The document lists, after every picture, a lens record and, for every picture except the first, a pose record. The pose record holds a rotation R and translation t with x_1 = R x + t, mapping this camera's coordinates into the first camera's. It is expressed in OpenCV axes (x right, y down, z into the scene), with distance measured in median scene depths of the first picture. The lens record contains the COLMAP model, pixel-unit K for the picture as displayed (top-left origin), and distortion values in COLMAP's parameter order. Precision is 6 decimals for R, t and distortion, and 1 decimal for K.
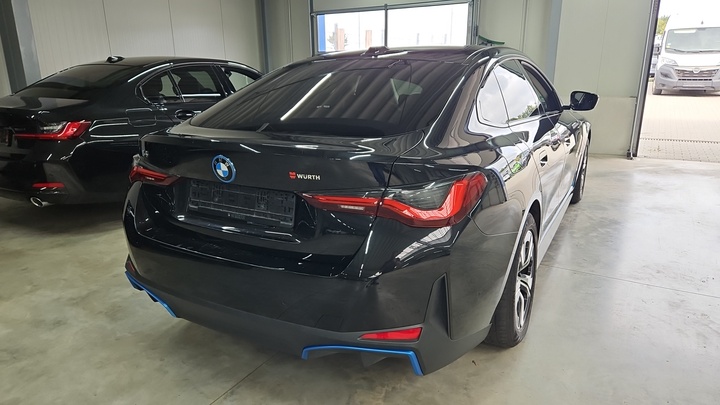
lens RADIAL K [[486.0, 0, 360.4], [0, 486.0, 203.1], [0, 0, 1]] dist [0.038088, -0.020567]
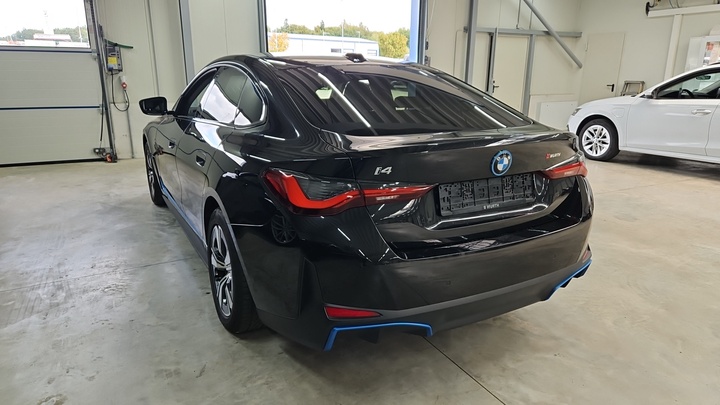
lens RADIAL K [[486.0, 0, 360.8], [0, 486.0, 204.2], [0, 0, 1]] dist [0.038088, -0.020567]
pose [[0.523595, -0.207083, 0.826417, -1.123420], [0.218065, 0.970273, 0.104971, -0.134102], [-0.823588, 0.125250, 0.553187, 0.541276]]
